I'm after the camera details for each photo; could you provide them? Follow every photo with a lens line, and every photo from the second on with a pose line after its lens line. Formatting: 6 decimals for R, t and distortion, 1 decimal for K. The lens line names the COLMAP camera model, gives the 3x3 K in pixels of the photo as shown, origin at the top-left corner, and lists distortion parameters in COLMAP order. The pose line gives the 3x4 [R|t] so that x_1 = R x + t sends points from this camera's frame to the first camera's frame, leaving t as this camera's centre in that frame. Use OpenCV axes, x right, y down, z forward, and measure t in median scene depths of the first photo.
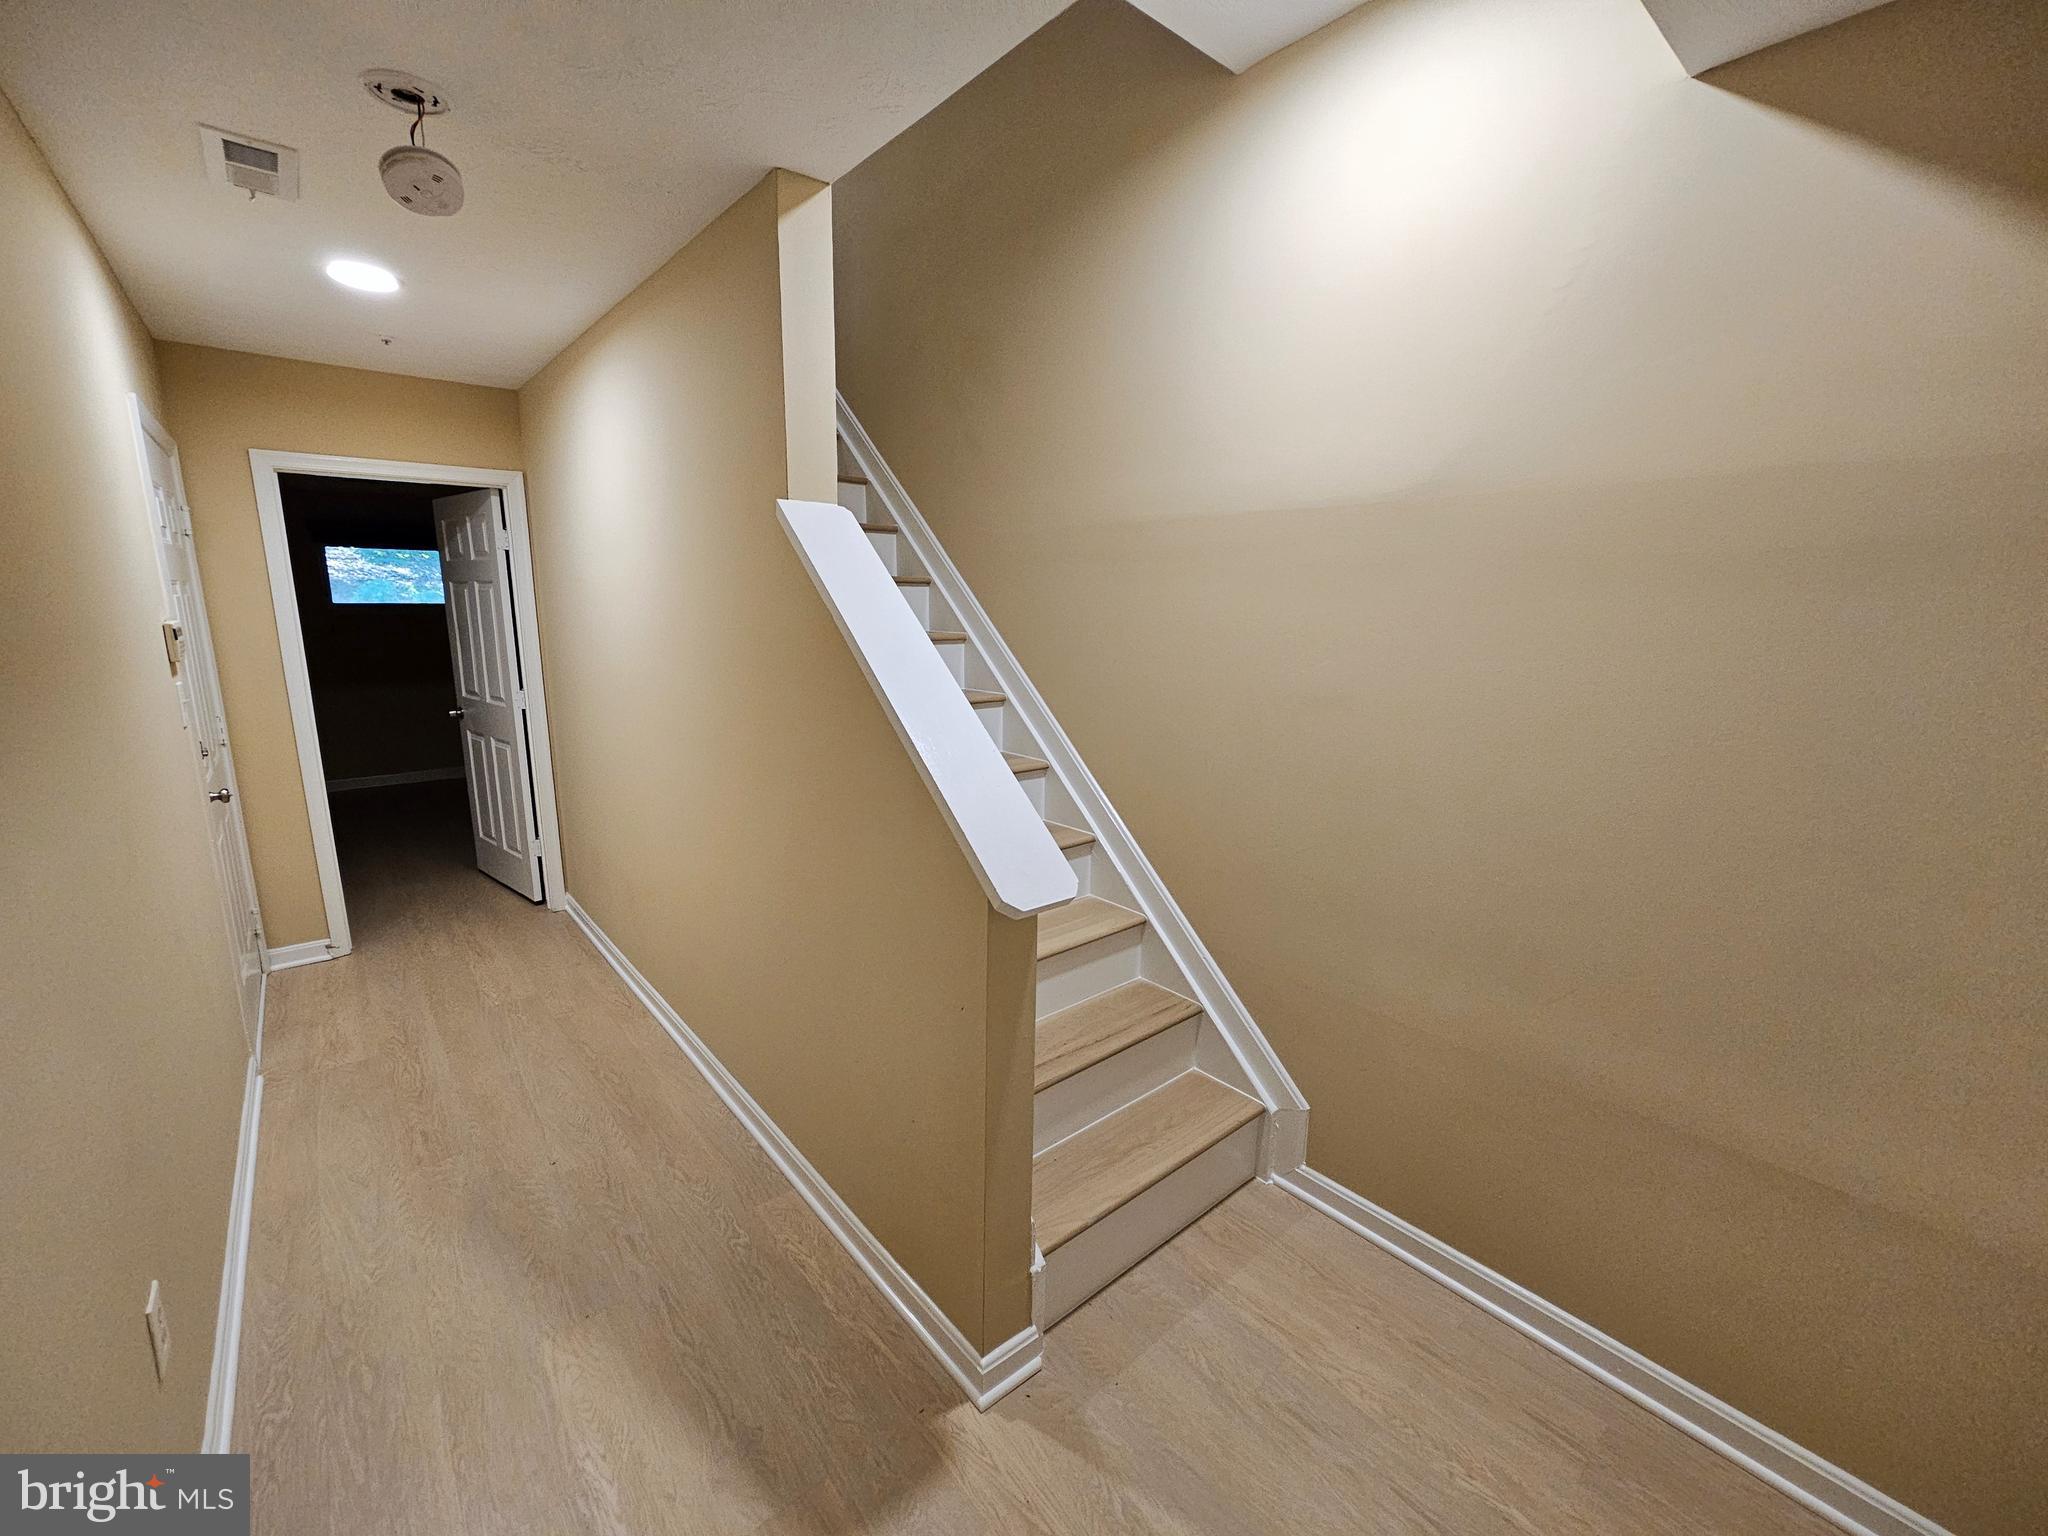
lens RADIAL K [[830.2, 0, 992.1], [0, 830.2, 767.0], [0, 0, 1]] dist [0.001039, 0.001317]
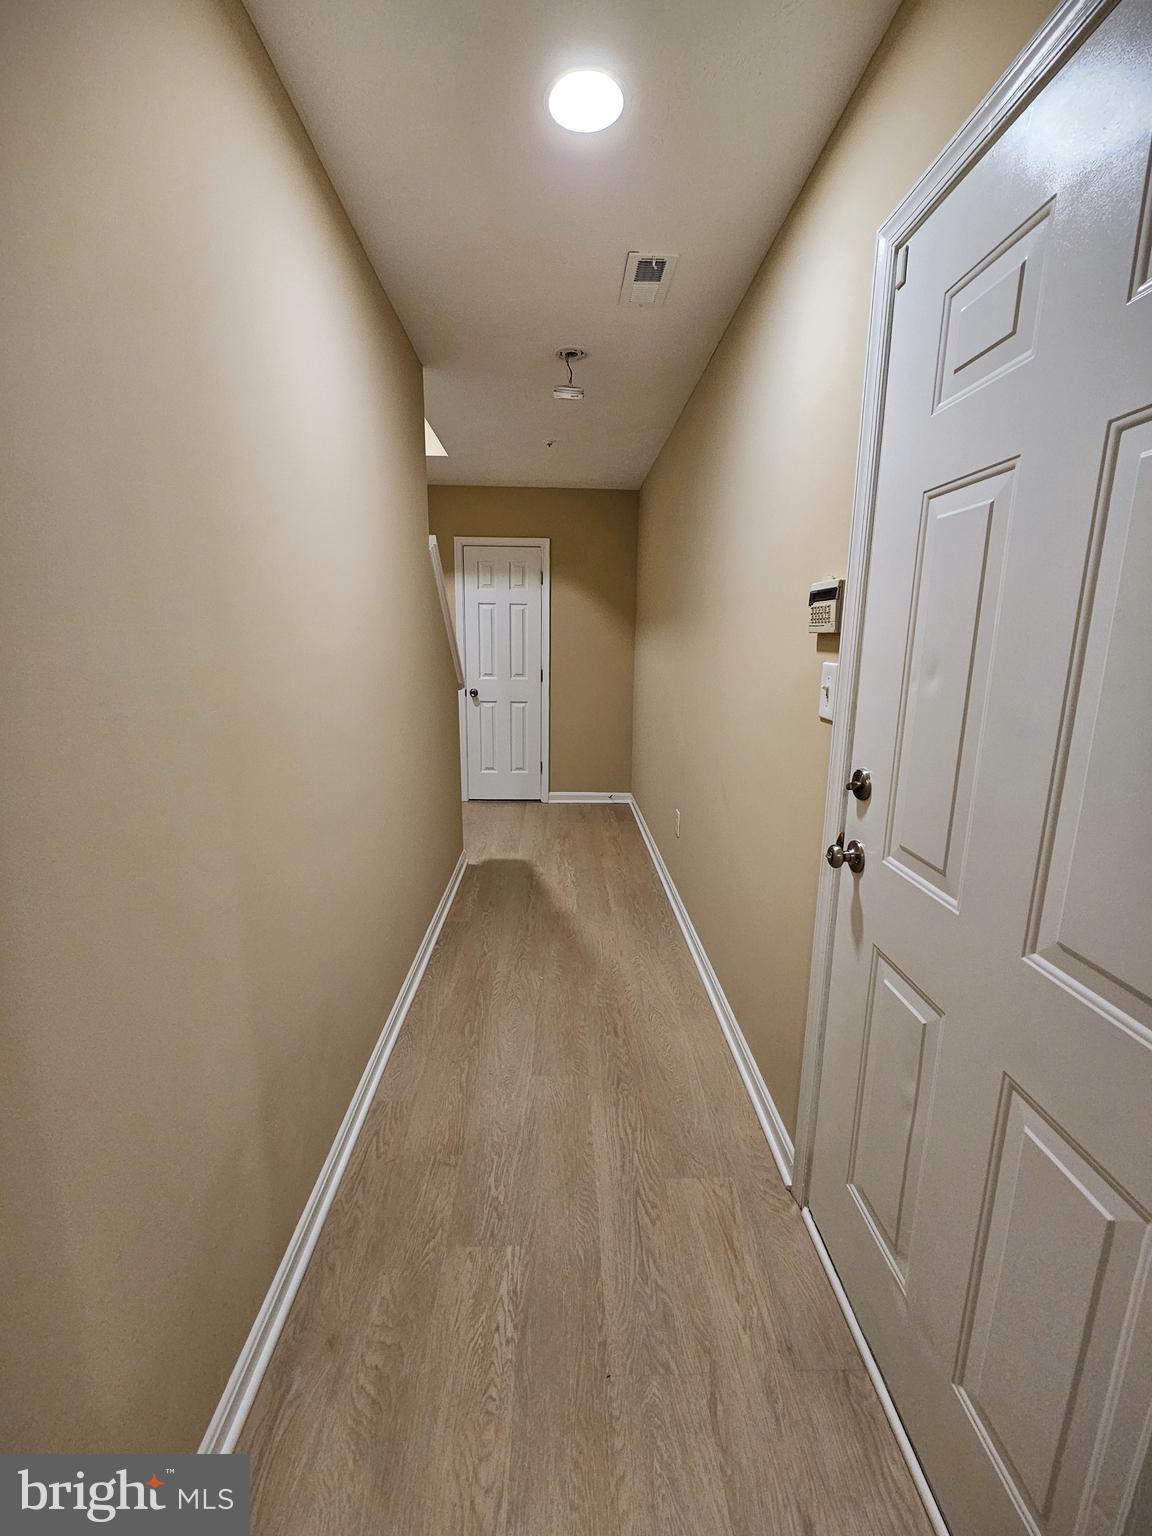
lens RADIAL K [[622.6, 0, 578.1], [0, 622.6, 758.8], [0, 0, 1]] dist [0.001039, 0.001317]
pose [[-0.792280, -0.137754, 0.594404, -1.341430], [0.104738, 0.929016, 0.354906, -0.290286], [-0.601101, 0.343442, -0.721613, 1.852794]]
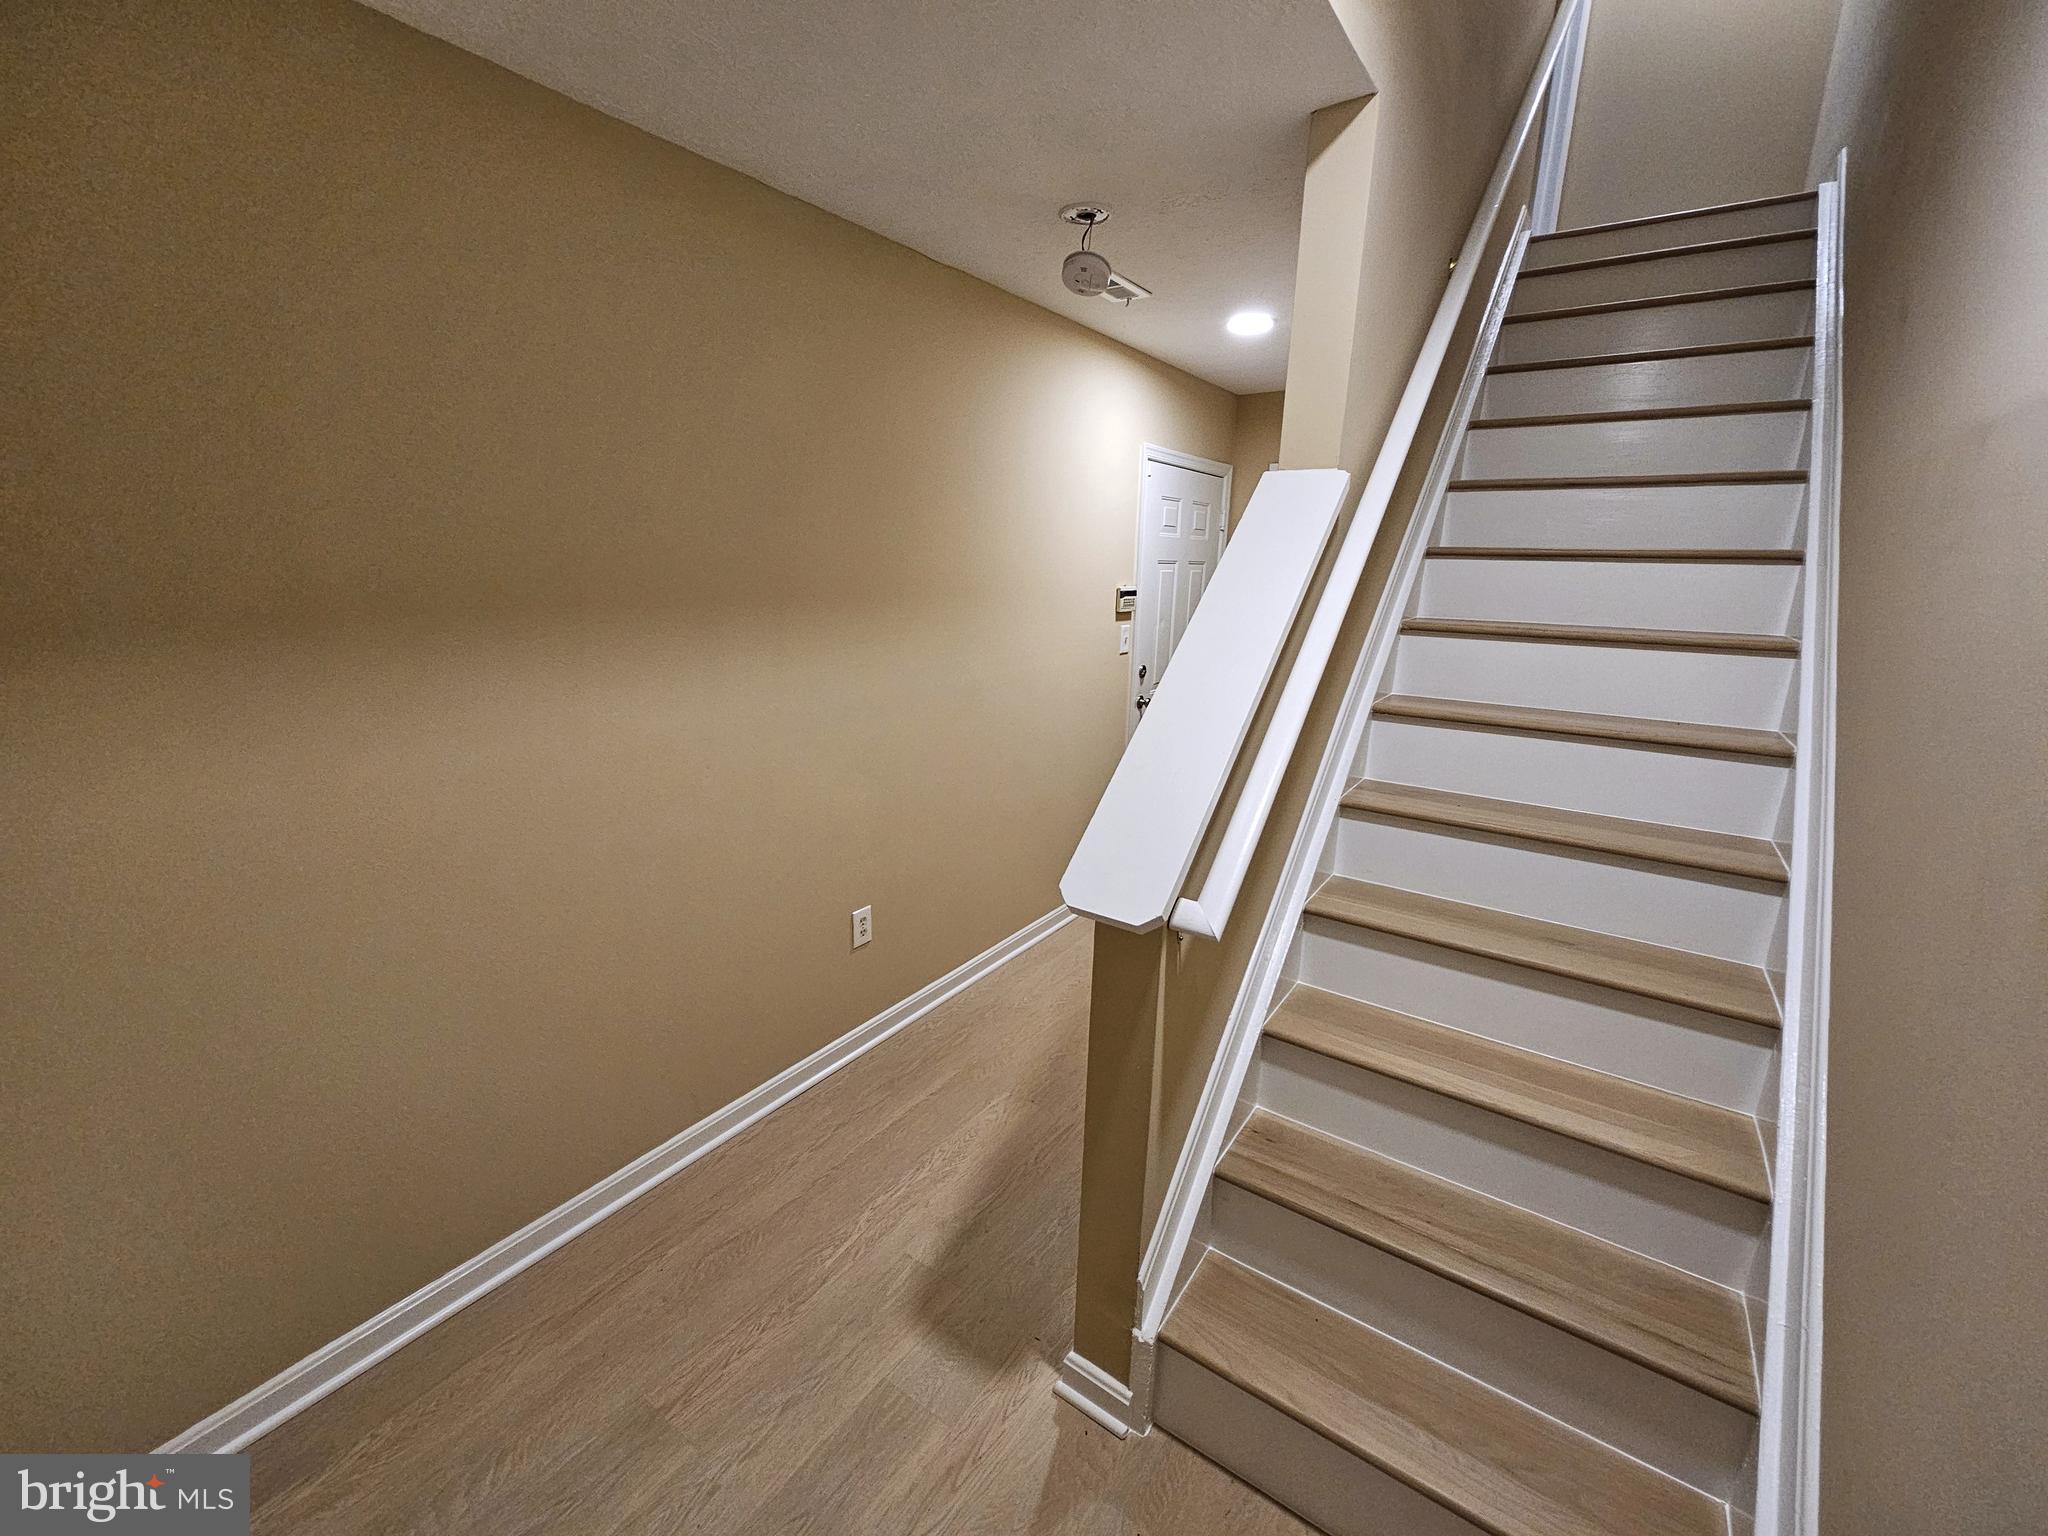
lens RADIAL K [[830.2, 0, 1038.3], [0, 830.2, 772.6], [0, 0, 1]] dist [0.001039, 0.001317]
pose [[0.287729, 0.231213, -0.929383, 0.595847], [-0.215310, 0.961195, 0.172469, -0.085252], [0.933195, 0.150481, 0.326346, 0.439946]]
